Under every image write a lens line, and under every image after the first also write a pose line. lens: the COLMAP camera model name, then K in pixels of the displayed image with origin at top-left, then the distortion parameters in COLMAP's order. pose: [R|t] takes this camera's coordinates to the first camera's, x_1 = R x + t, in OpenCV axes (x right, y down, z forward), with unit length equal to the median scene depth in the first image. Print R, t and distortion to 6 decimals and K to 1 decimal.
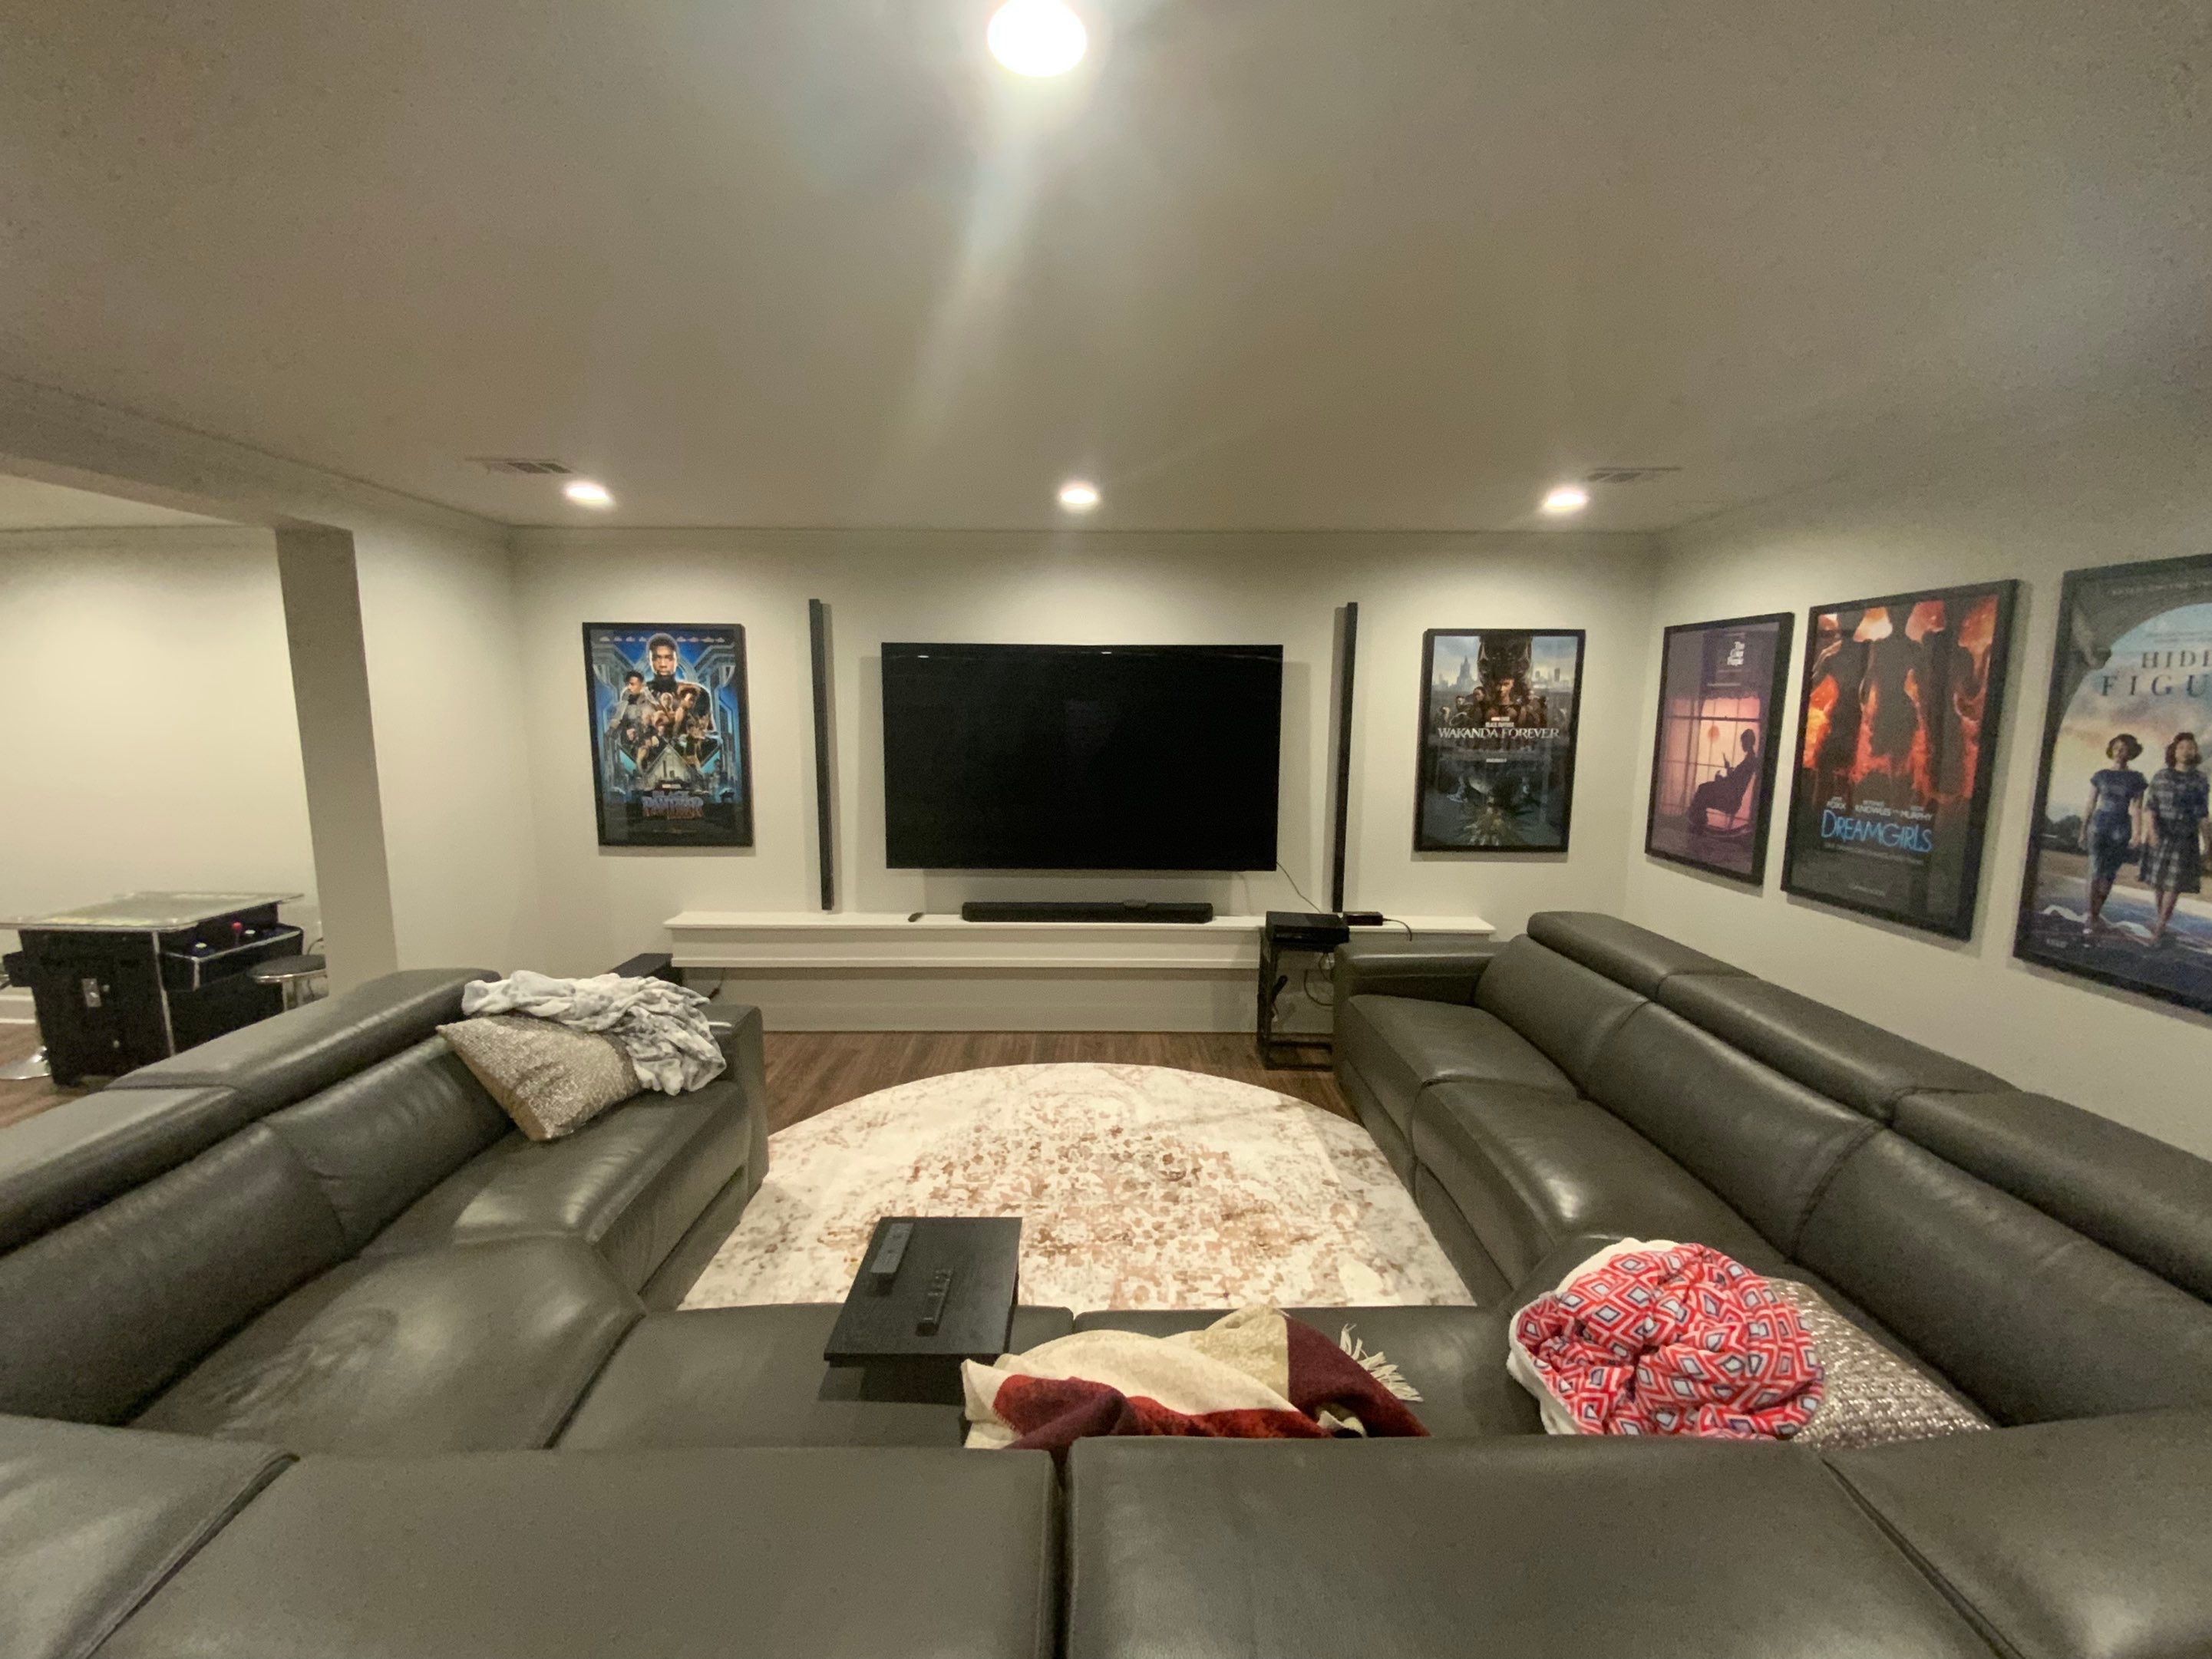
lens RADIAL K [[833.6, 0, 1111.4], [0, 833.6, 830.9], [0, 0, 1]] dist [-0.009036, -0.000195]
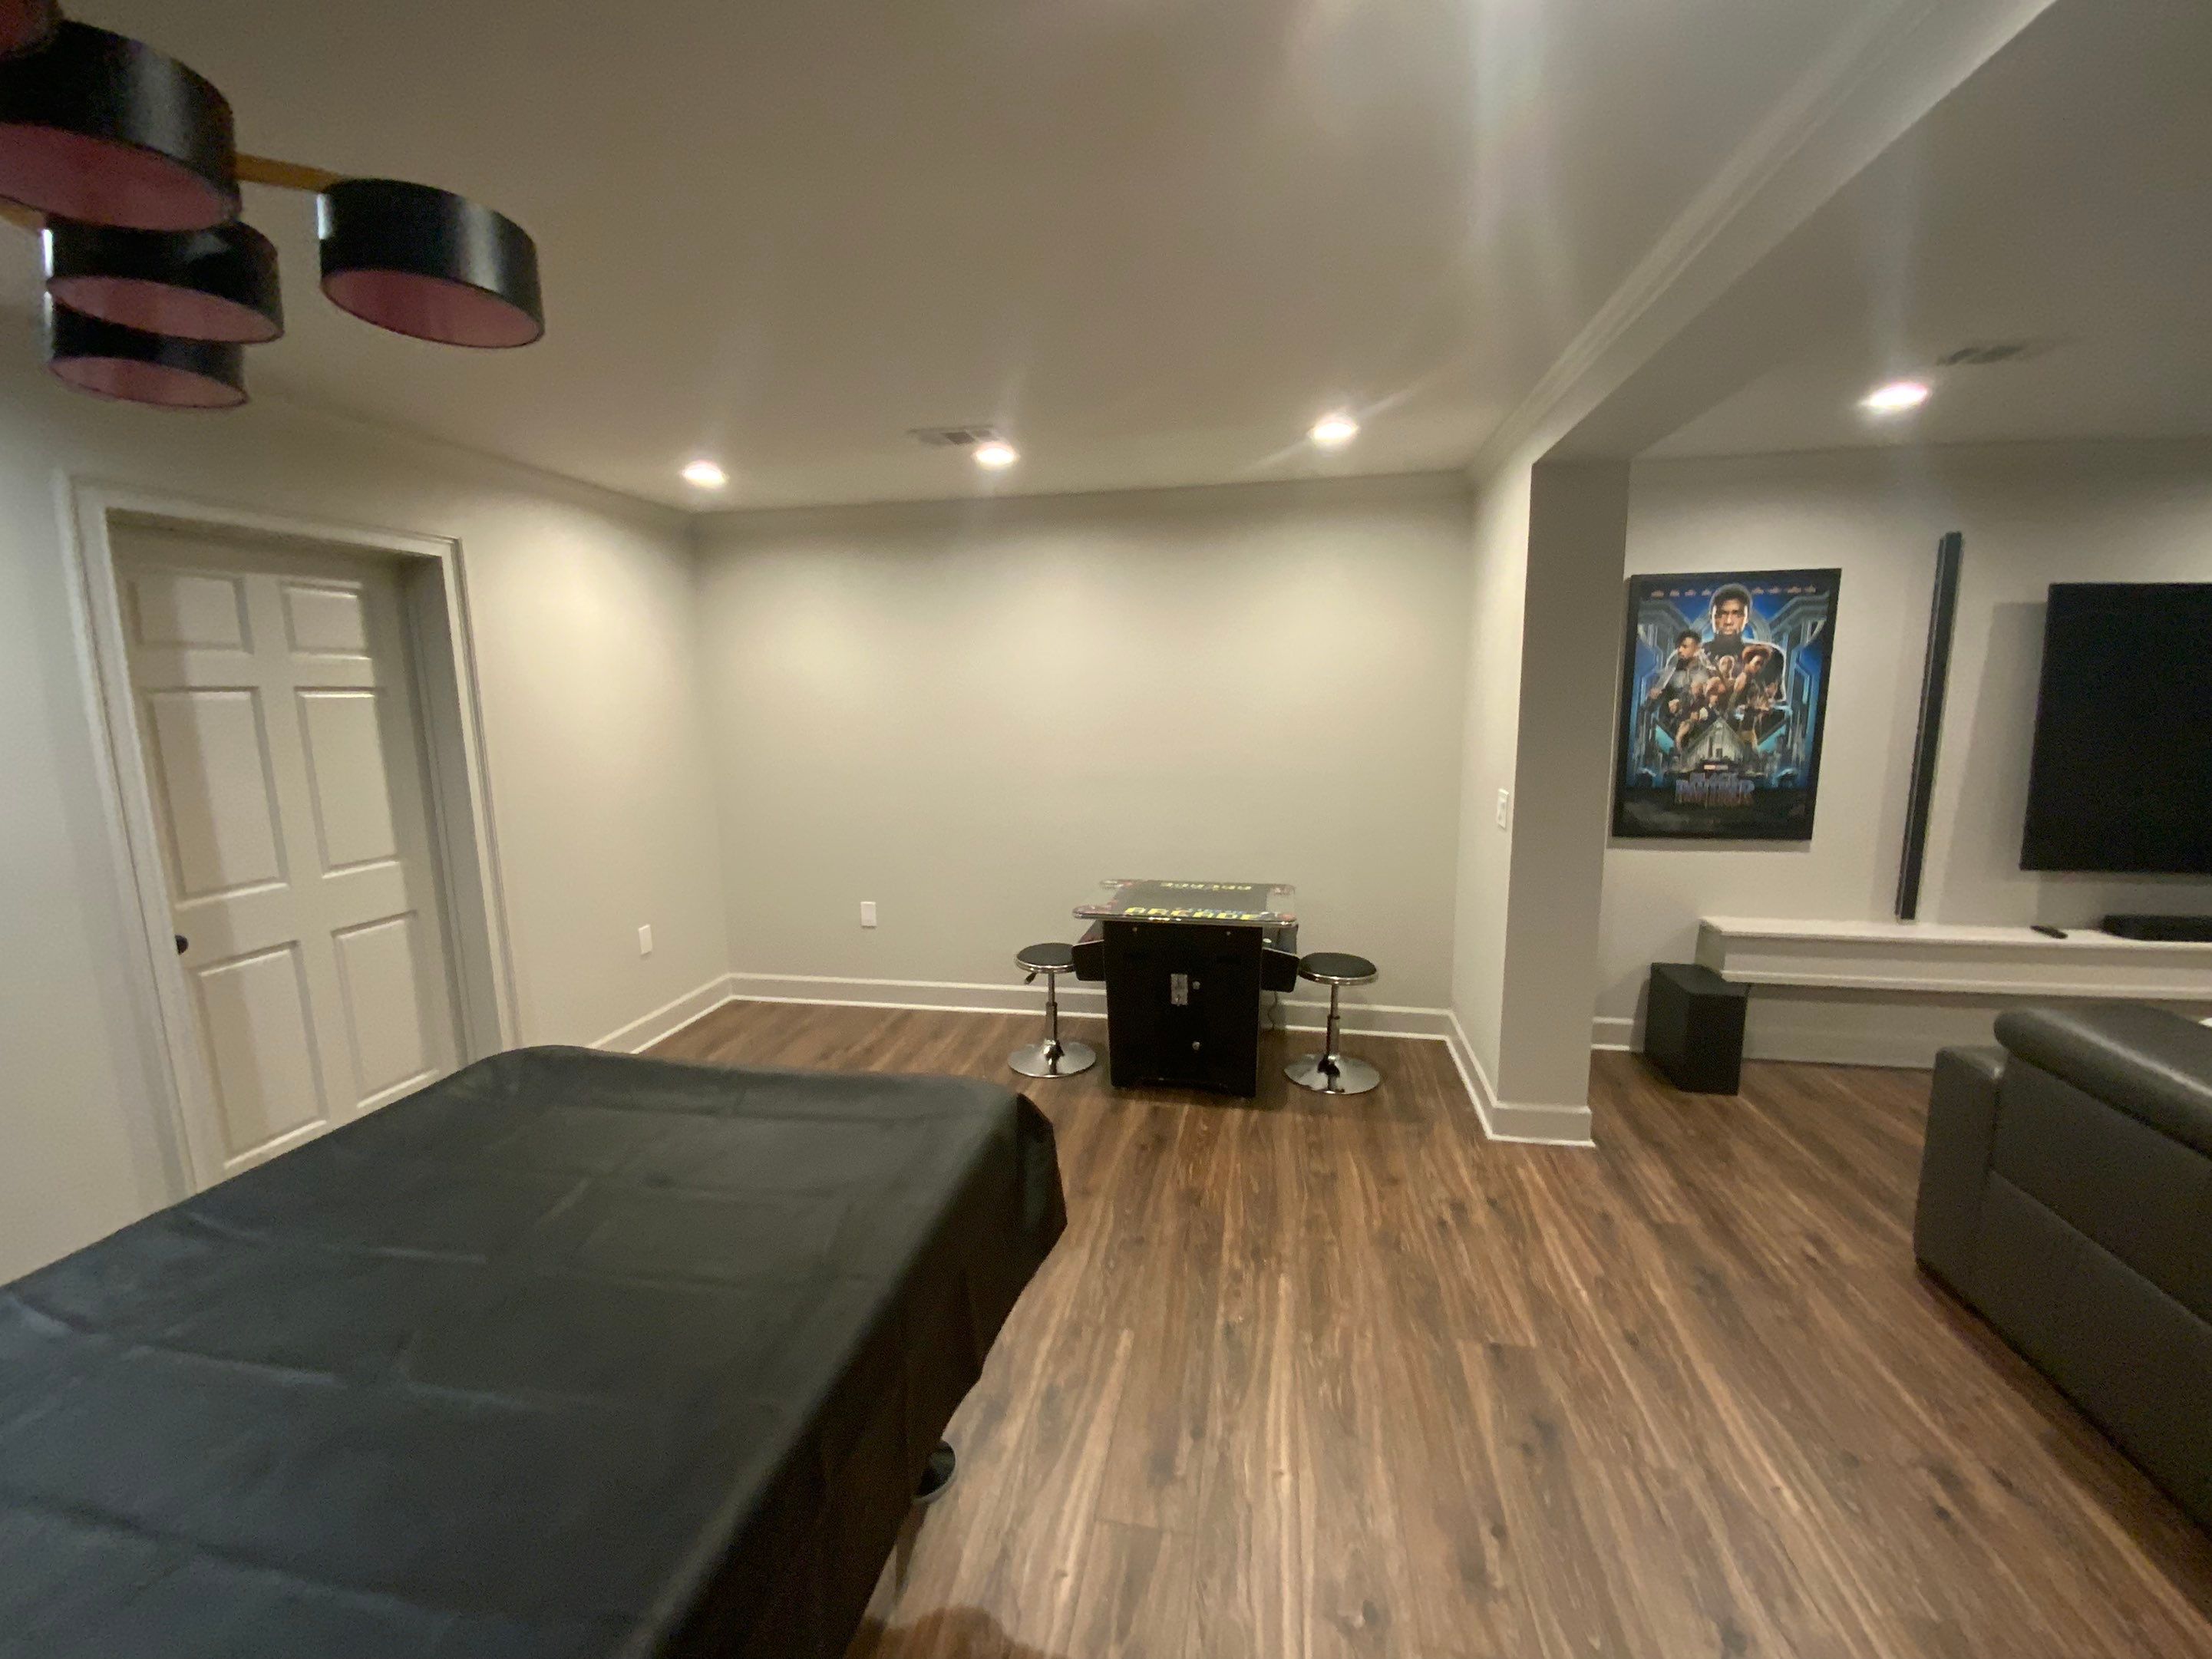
lens RADIAL K [[906.3, 0, 1110.3], [0, 906.3, 821.7], [0, 0, 1]] dist [0.004369, -0.006652]
pose [[0.977178, 0.008743, -0.212241, -0.943746], [-0.005964, 0.999888, 0.013728, -0.007818], [0.212337, -0.012149, 0.977121, -0.026357]]
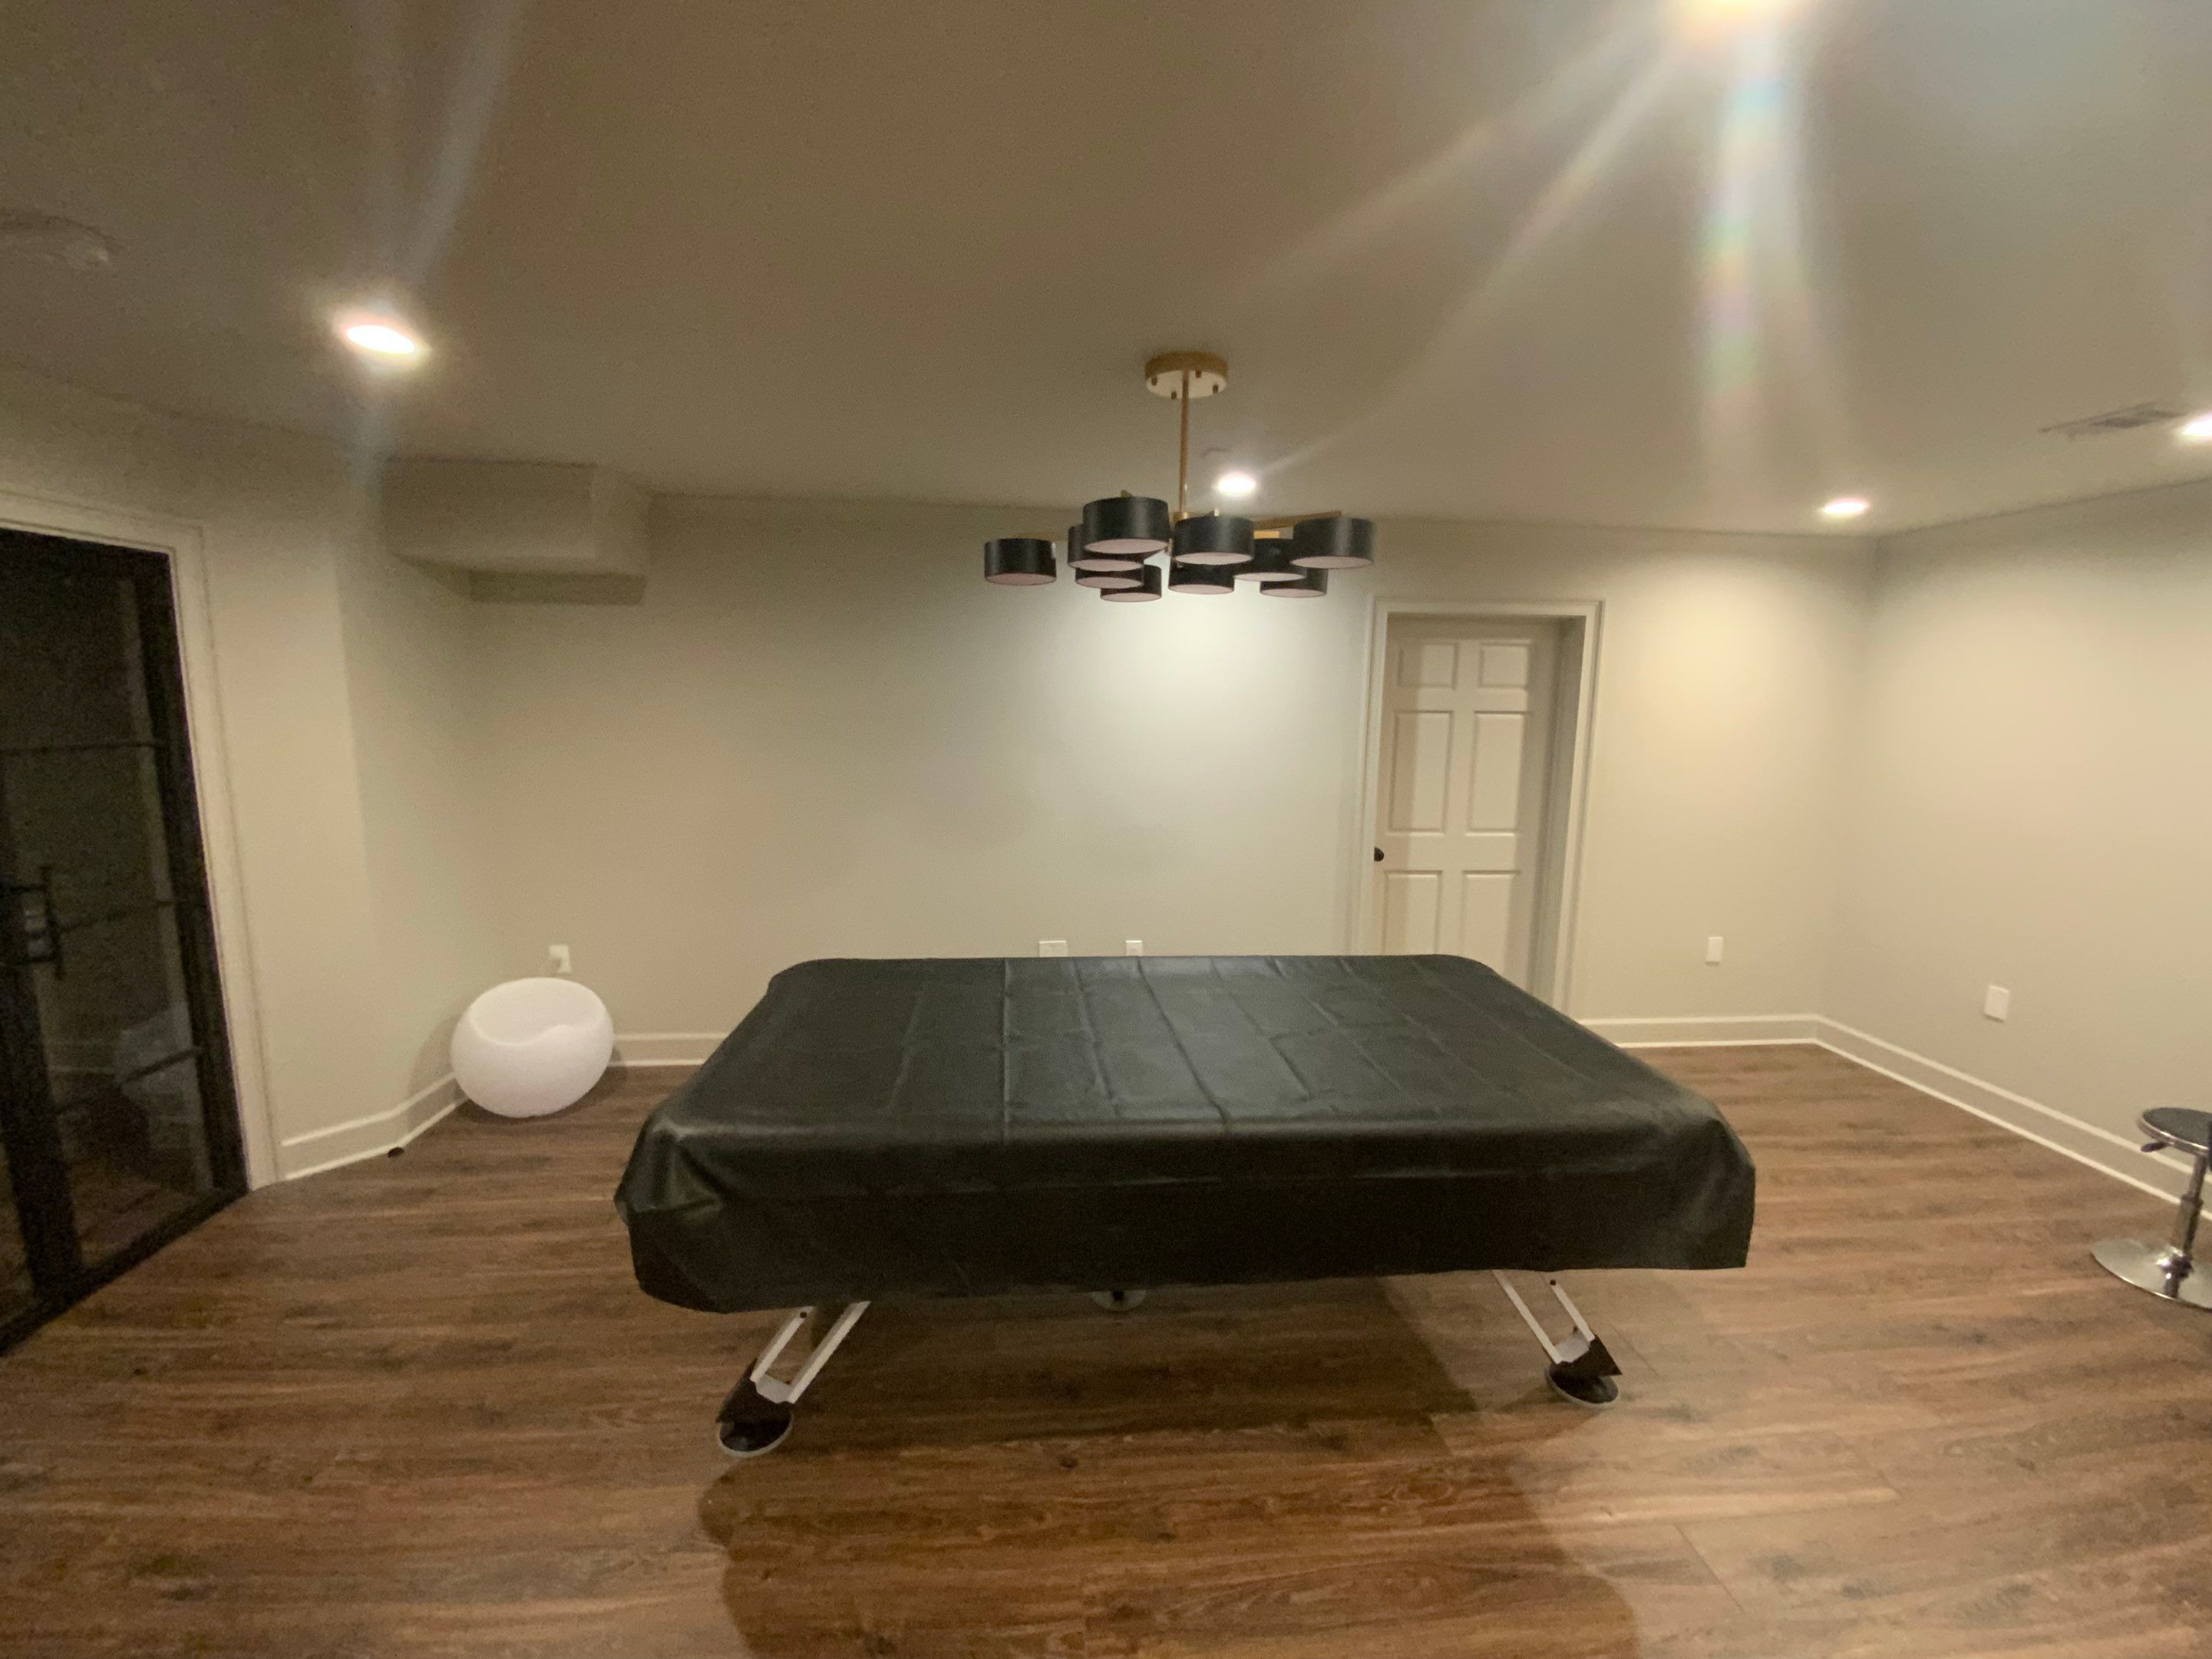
lens RADIAL K [[906.3, 0, 1105.0], [0, 906.3, 826.4], [0, 0, 1]] dist [0.004369, -0.006652]
pose [[0.062702, 0.132839, -0.989152, -0.630422], [-0.148868, 0.981260, 0.122343, -0.030641], [0.986867, 0.139582, 0.081303, 0.021216]]
